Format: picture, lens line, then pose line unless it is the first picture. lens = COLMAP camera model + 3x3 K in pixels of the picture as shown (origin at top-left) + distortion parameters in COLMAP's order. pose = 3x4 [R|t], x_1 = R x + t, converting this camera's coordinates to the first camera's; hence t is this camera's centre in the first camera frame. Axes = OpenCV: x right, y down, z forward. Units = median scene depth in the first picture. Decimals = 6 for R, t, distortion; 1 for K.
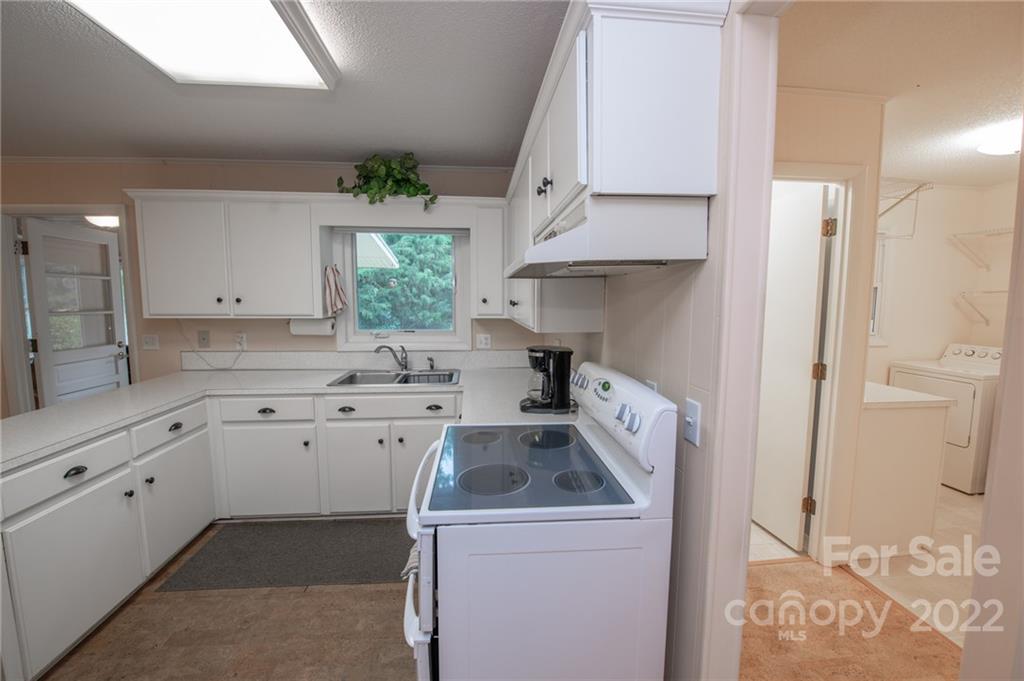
lens RADIAL K [[423.0, 0, 508.4], [0, 423.0, 341.7], [0, 0, 1]] dist [0.000568, 0.000071]
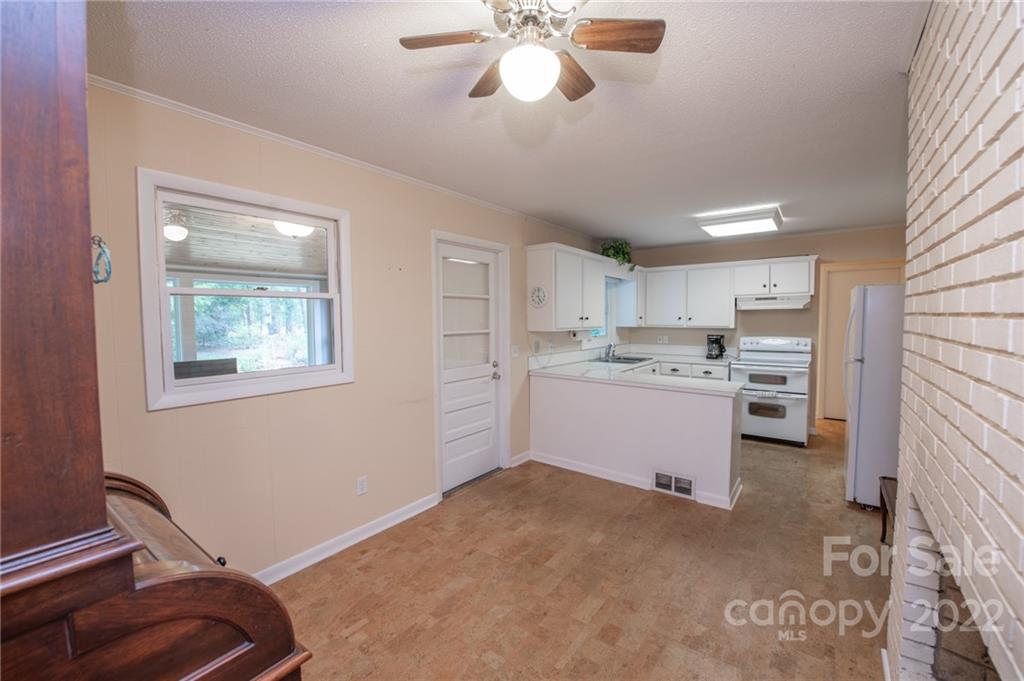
lens RADIAL K [[423.0, 0, 508.4], [0, 423.0, 341.7], [0, 0, 1]] dist [0.000568, 0.000071]
pose [[0.665846, -0.049833, 0.744423, -2.052466], [0.076806, 0.997044, -0.001955, -0.030350], [-0.742125, 0.058478, 0.667705, 0.138410]]
